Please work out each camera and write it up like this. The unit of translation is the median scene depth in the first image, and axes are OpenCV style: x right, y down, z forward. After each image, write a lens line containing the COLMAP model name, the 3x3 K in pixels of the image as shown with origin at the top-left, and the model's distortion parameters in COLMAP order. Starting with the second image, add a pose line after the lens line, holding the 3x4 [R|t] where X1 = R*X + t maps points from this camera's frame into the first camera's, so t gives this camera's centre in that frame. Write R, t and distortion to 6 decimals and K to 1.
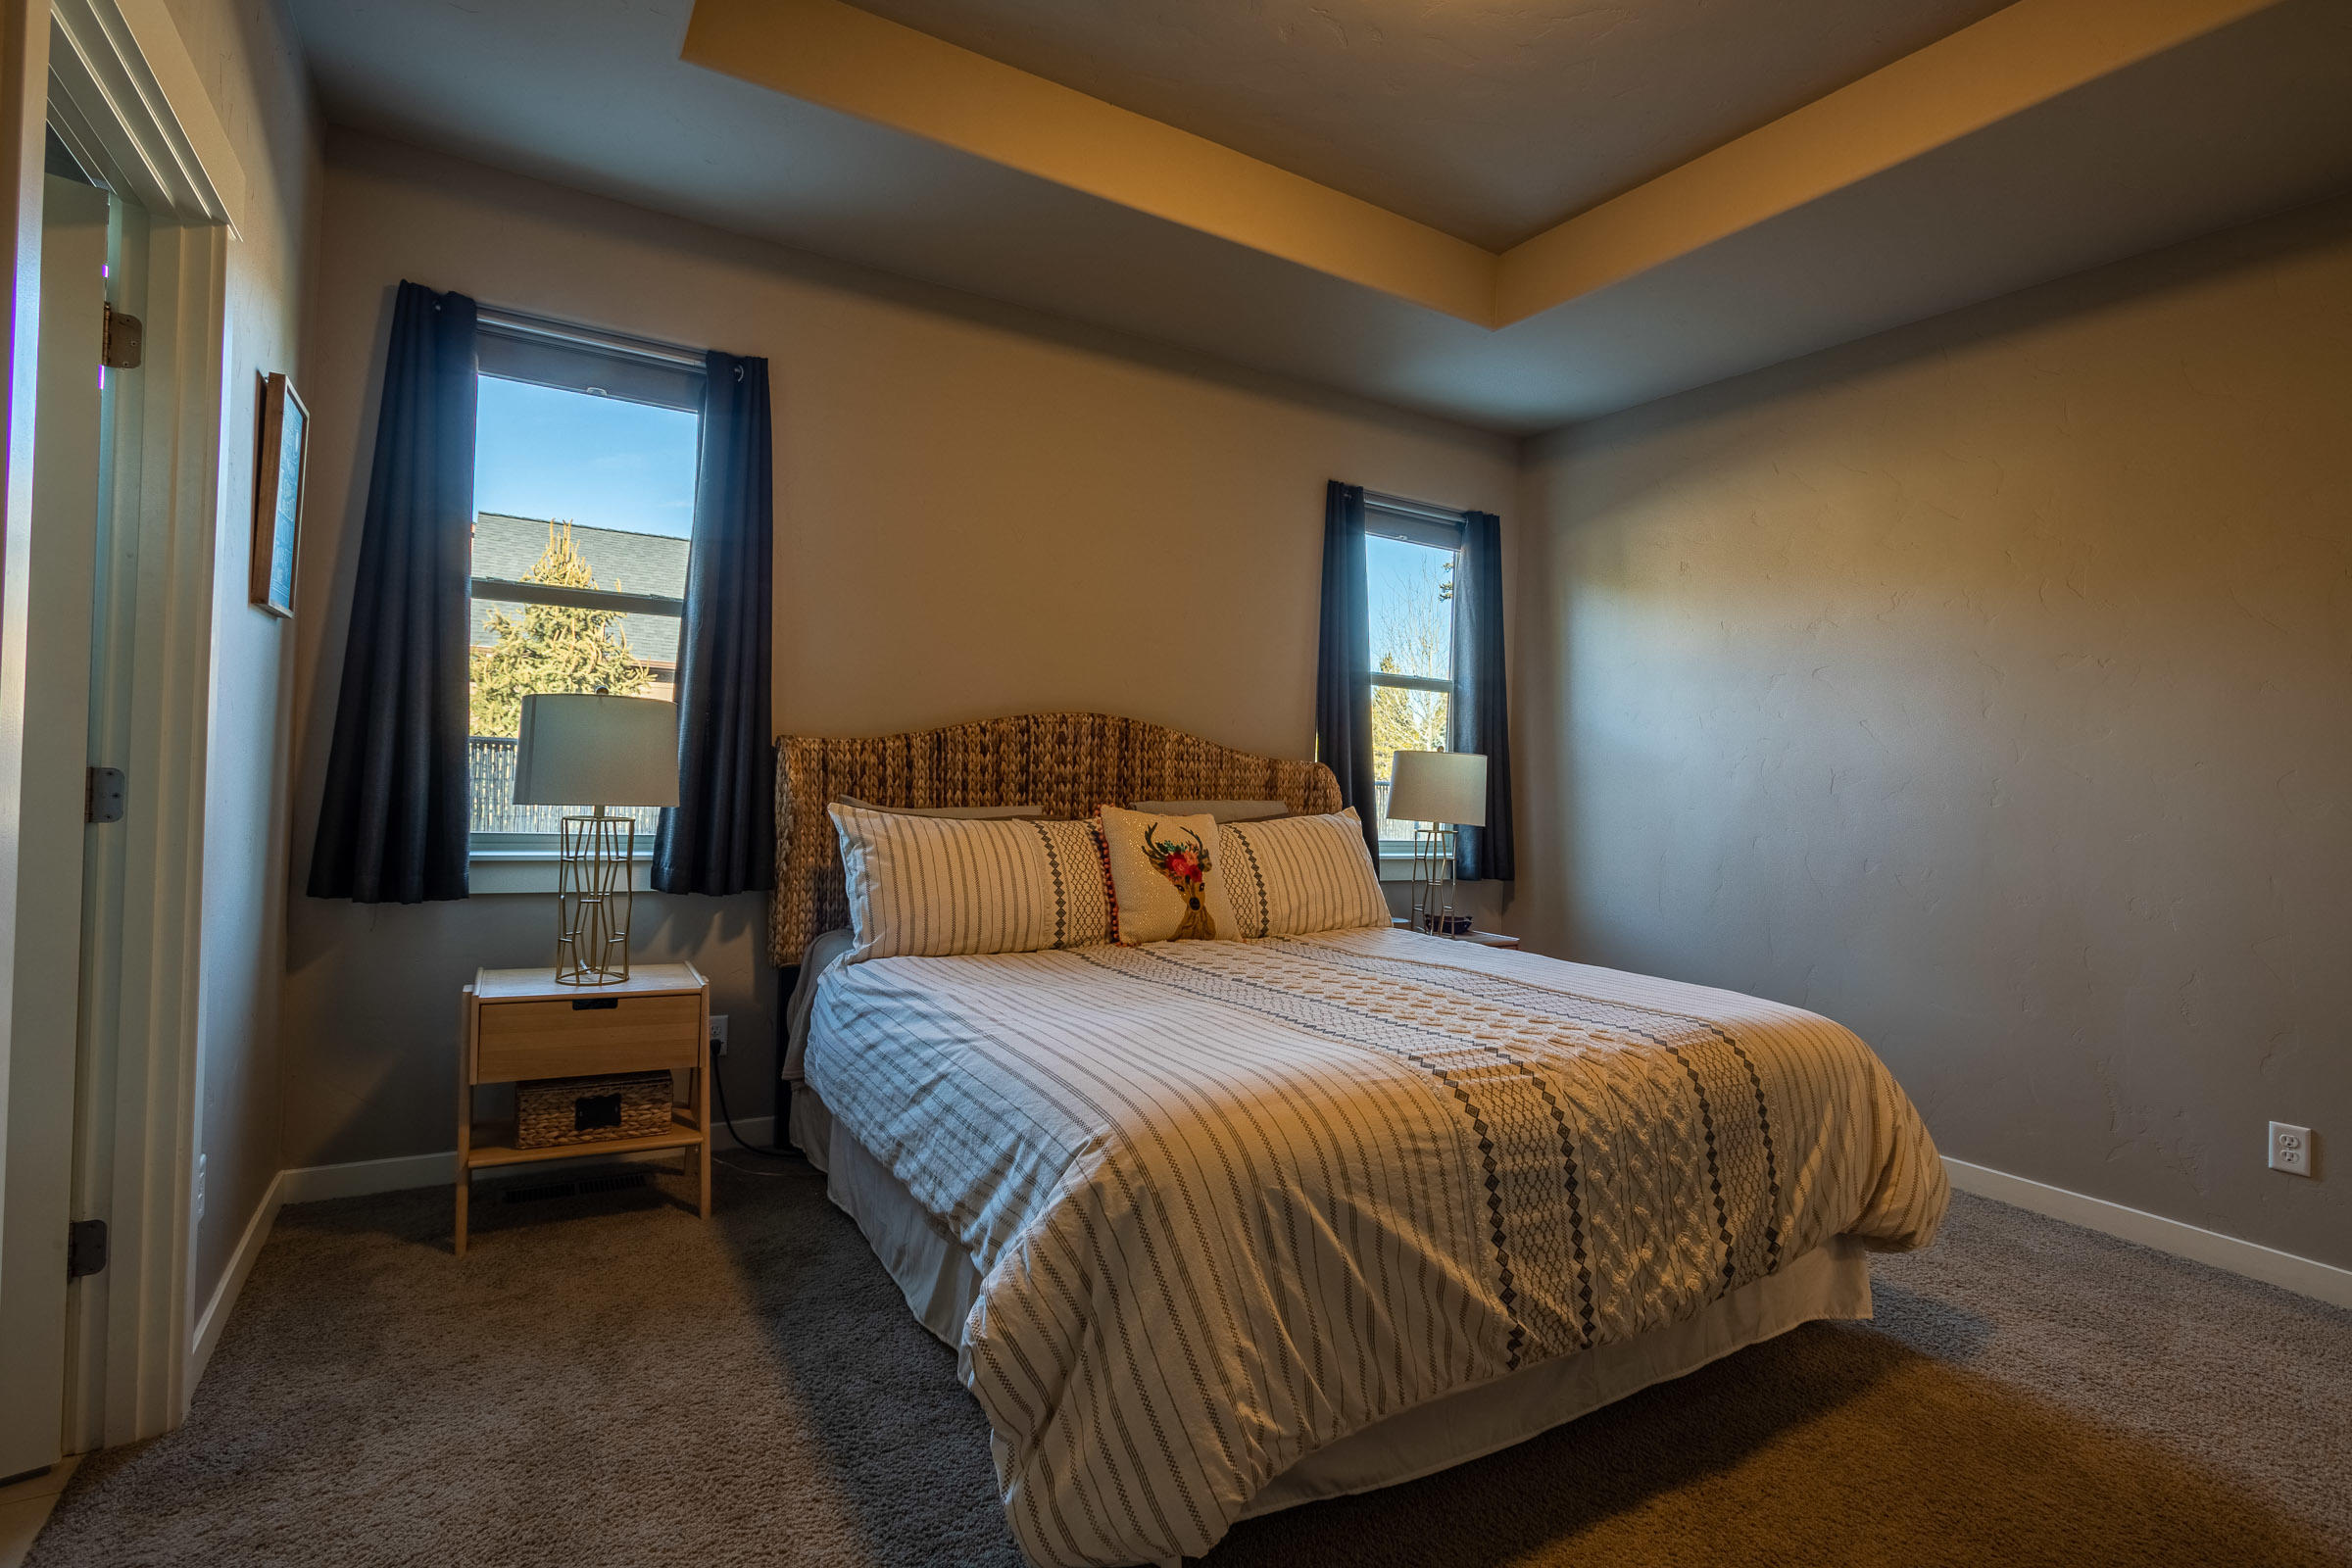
lens RADIAL K [[1111.0, 0, 1176.0], [0, 1111.0, 784.0], [0, 0, 1]] dist [-0.029566, 0.000666]
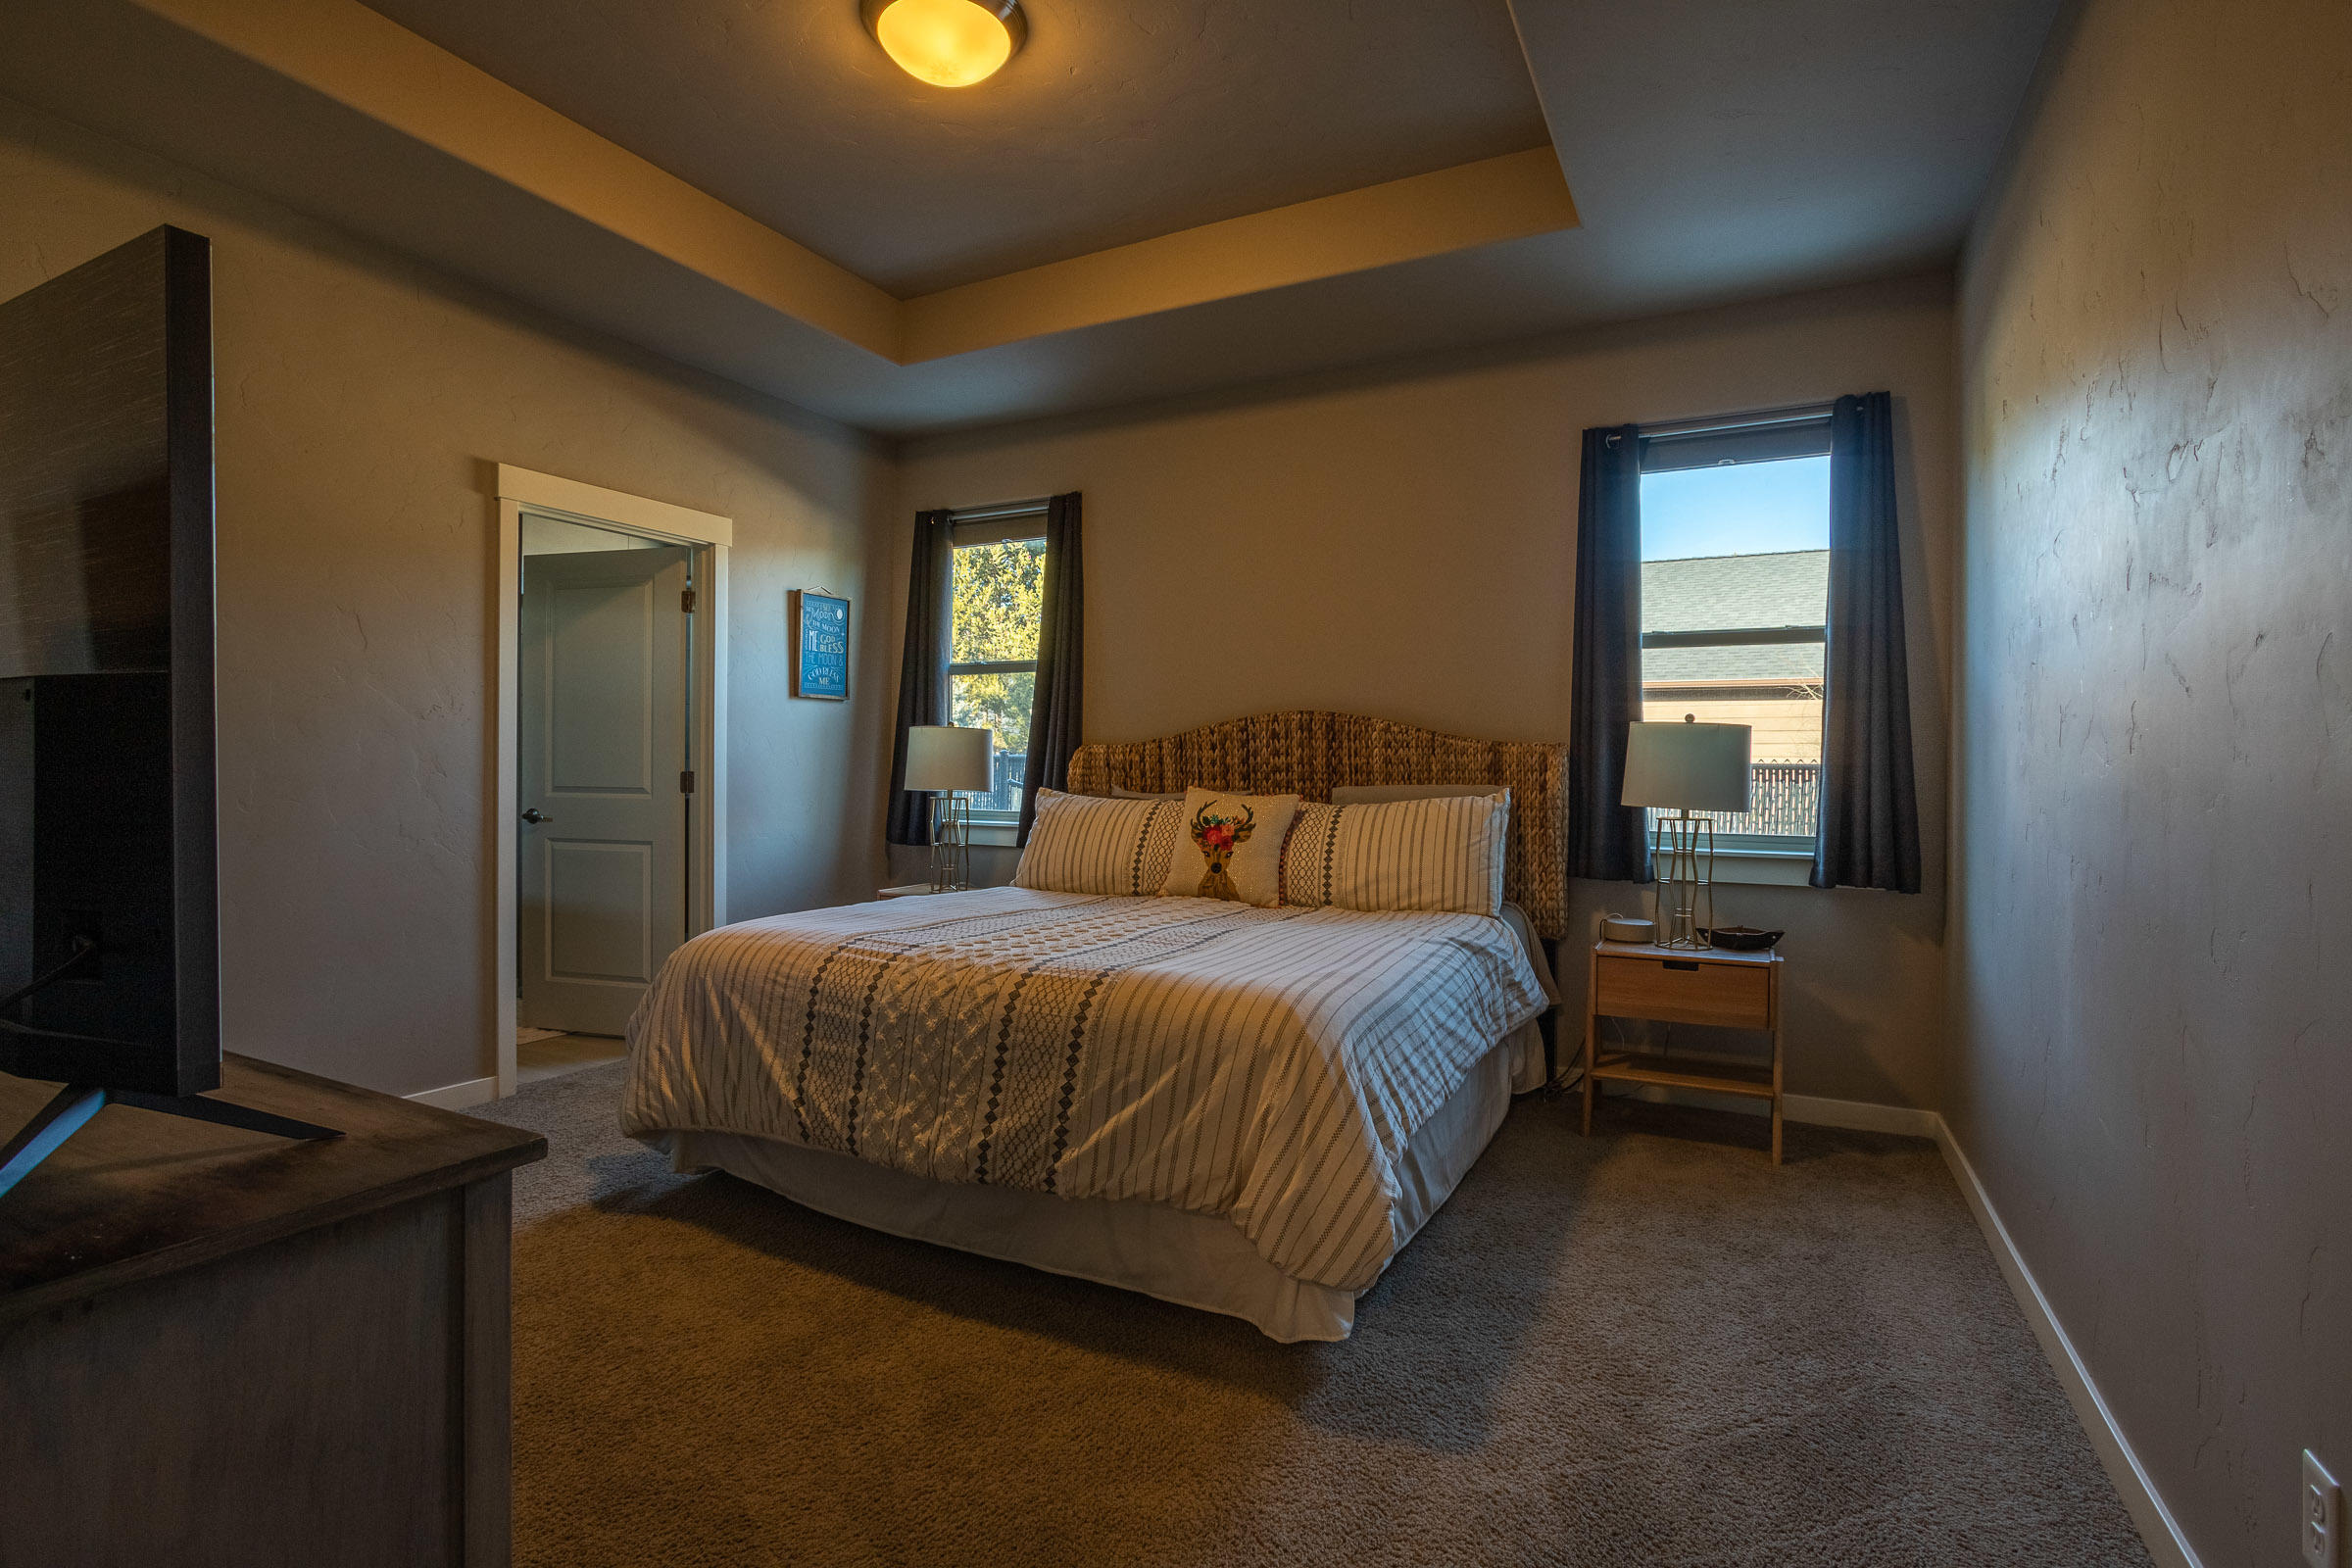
lens RADIAL K [[1111.0, 0, 1176.0], [0, 1111.0, 784.0], [0, 0, 1]] dist [-0.029566, 0.000666]
pose [[0.527042, -0.023580, -0.849512, 0.992677], [0.006203, 0.999695, -0.023900, 0.046396], [0.849817, 0.007327, 0.527027, 0.340215]]
